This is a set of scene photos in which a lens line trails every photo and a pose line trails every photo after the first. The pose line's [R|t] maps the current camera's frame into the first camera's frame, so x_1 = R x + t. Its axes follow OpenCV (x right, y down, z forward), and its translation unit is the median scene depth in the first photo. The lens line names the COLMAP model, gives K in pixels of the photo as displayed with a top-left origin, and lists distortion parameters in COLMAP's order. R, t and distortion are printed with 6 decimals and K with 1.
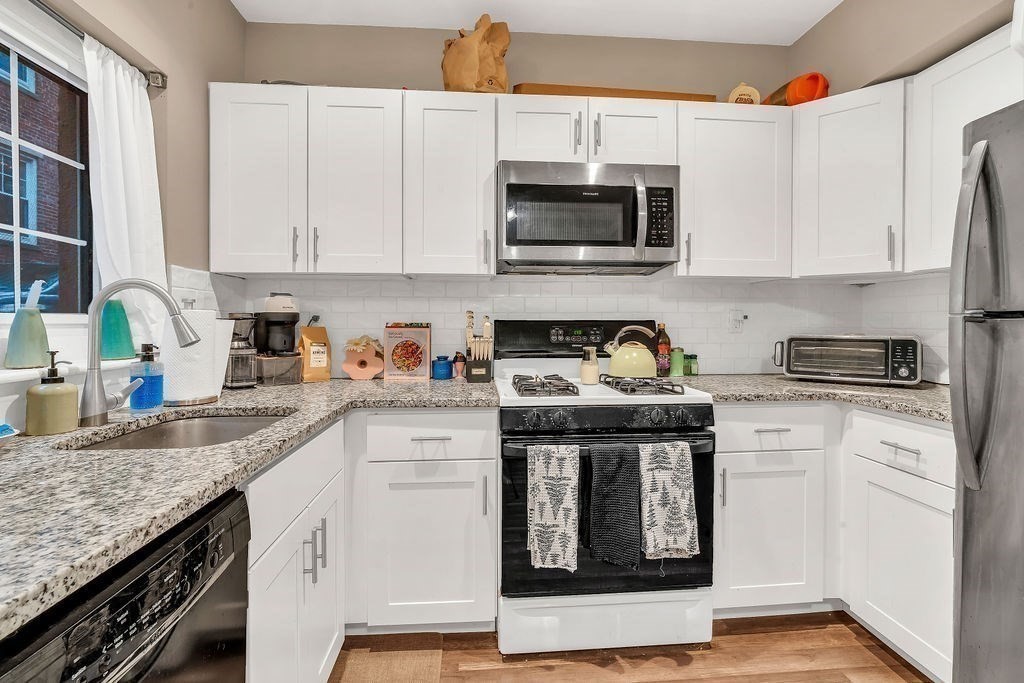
lens RADIAL K [[482.9, 0, 509.9], [0, 482.9, 325.0], [0, 0, 1]] dist [-0.018629, 0.009710]
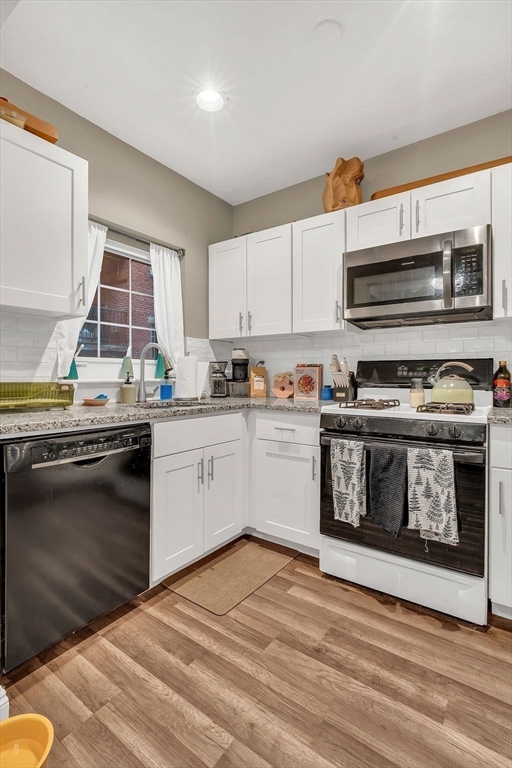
lens RADIAL K [[360.0, 0, 255.0], [0, 360.0, 375.4], [0, 0, 1]] dist [-0.009562, 0.000821]
pose [[0.767984, 0.002345, -0.640464, 0.579013], [-0.005413, 0.999981, -0.002829, 0.052522], [0.640446, 0.005640, 0.767983, -0.042100]]
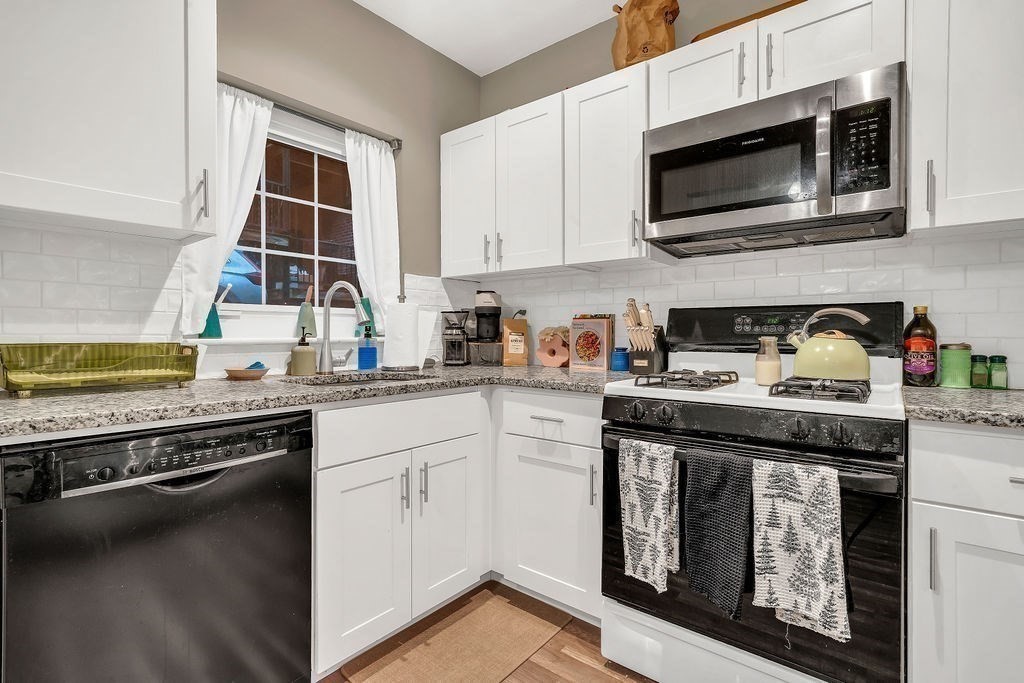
lens RADIAL K [[479.7, 0, 510.7], [0, 479.7, 335.3], [0, 0, 1]] dist [-0.018072, 0.008262]
pose [[0.729109, 0.004874, -0.684380, 0.498821], [-0.004965, 0.999986, 0.001832, 0.054637], [0.684380, 0.002062, 0.729123, 0.194269]]
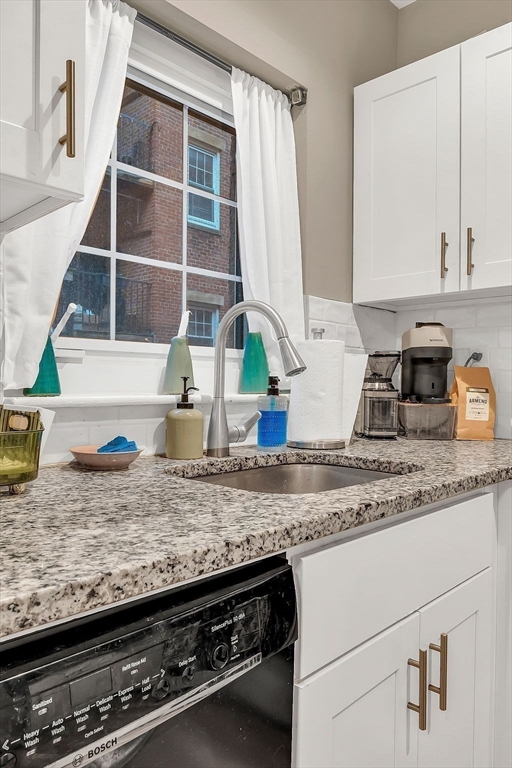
lens RADIAL K [[542.4, 0, 256.0], [0, 542.4, 384.0], [0, 0, 1]] dist [-0.005882, -0.007096]
pose [[0.669165, 0.007022, -0.743081, -0.007206], [-0.012993, 0.999913, -0.002251, 0.049057], [0.743001, 0.011161, 0.669198, 0.244080]]
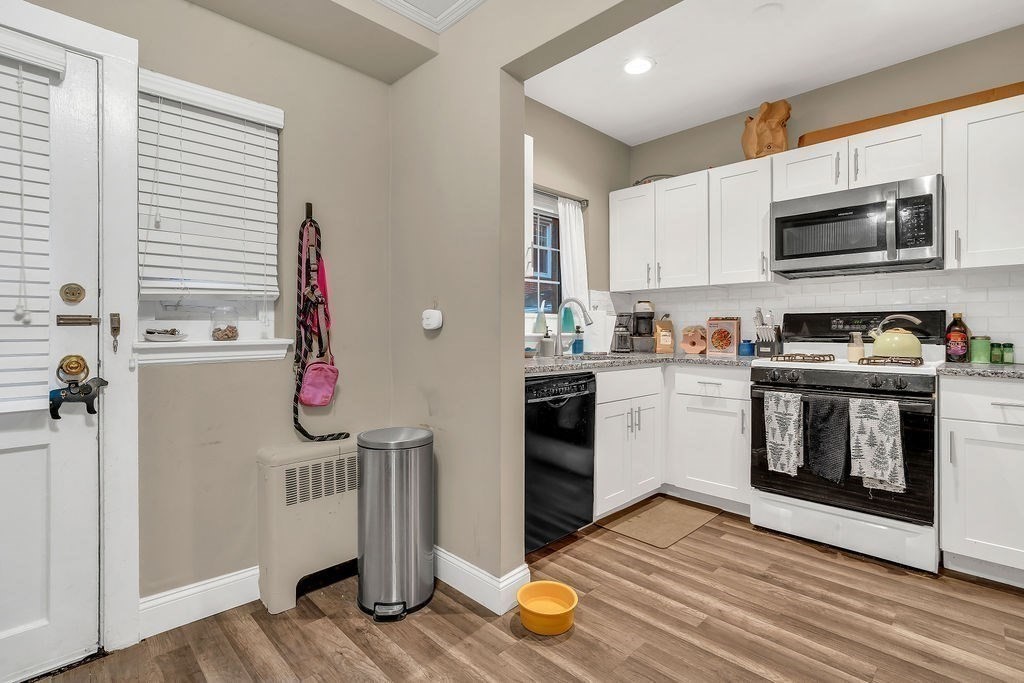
lens RADIAL K [[482.9, 0, 512.4], [0, 482.9, 330.1], [0, 0, 1]] dist [-0.016631, 0.010134]
pose [[0.650289, -0.000614, -0.759686, 0.683839], [-0.003737, 0.999985, -0.004007, 0.060941], [0.759677, 0.005445, 0.650277, -0.636536]]
